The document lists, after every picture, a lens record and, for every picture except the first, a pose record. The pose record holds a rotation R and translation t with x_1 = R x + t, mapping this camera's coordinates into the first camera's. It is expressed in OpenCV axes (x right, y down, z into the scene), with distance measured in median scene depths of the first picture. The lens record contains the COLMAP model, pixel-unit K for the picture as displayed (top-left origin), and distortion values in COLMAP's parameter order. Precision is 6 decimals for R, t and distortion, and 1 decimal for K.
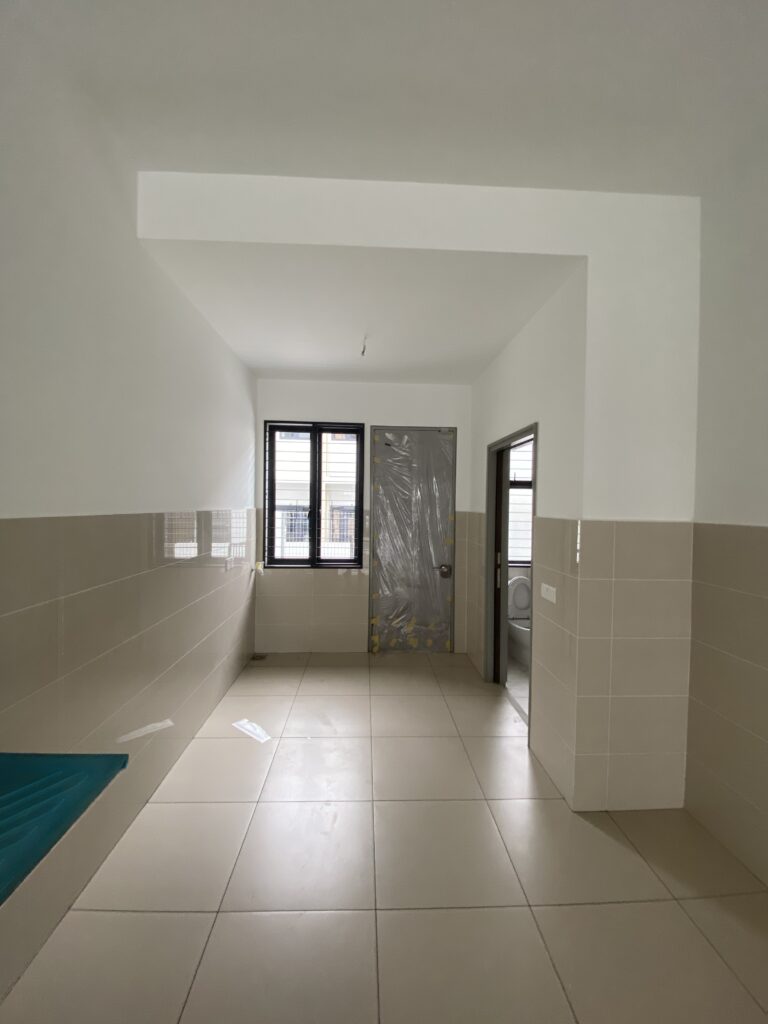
lens RADIAL K [[442.0, 0, 384.0], [0, 442.0, 512.0], [0, 0, 1]] dist [-0.001648, -0.000497]
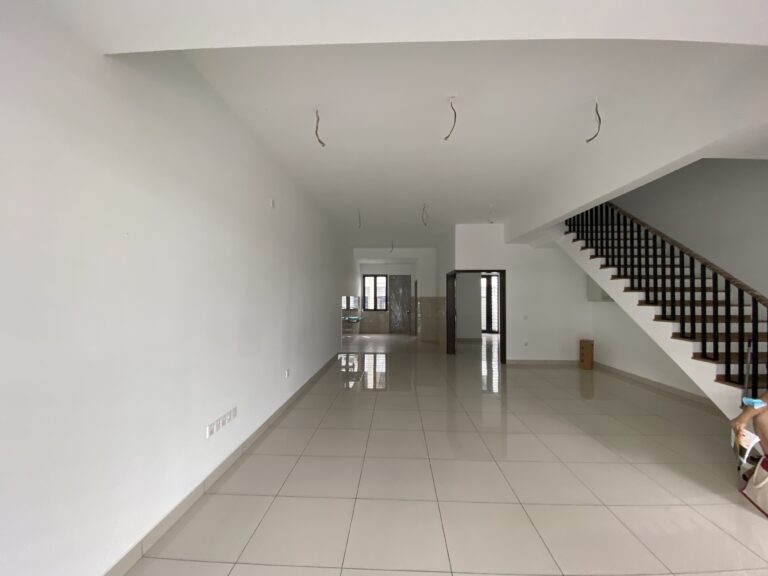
lens RADIAL K [[289.3, 0, 384.0], [0, 289.3, 288.0], [0, 0, 1]] dist [-0.000328, -0.000055]
pose [[0.996267, -0.008671, -0.085887, 0.145511], [0.005828, 0.999429, -0.033294, 0.006997], [0.086126, 0.032669, 0.995748, -1.589675]]
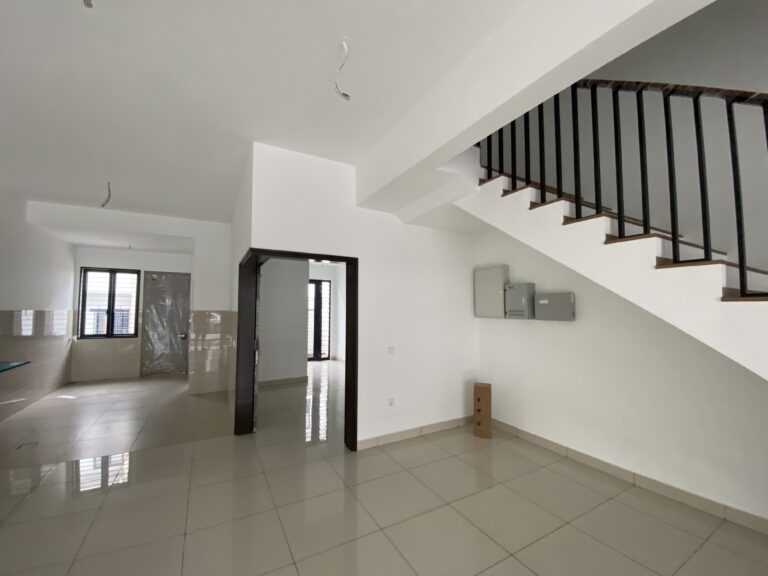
lens RADIAL K [[331.5, 0, 384.0], [0, 331.5, 288.0], [0, 0, 1]] dist [-0.001648, -0.000497]
pose [[0.892712, 0.016306, 0.450332, 0.288772], [0.011676, 0.998173, -0.059287, -0.001559], [-0.450475, 0.058185, 0.890891, -0.973957]]
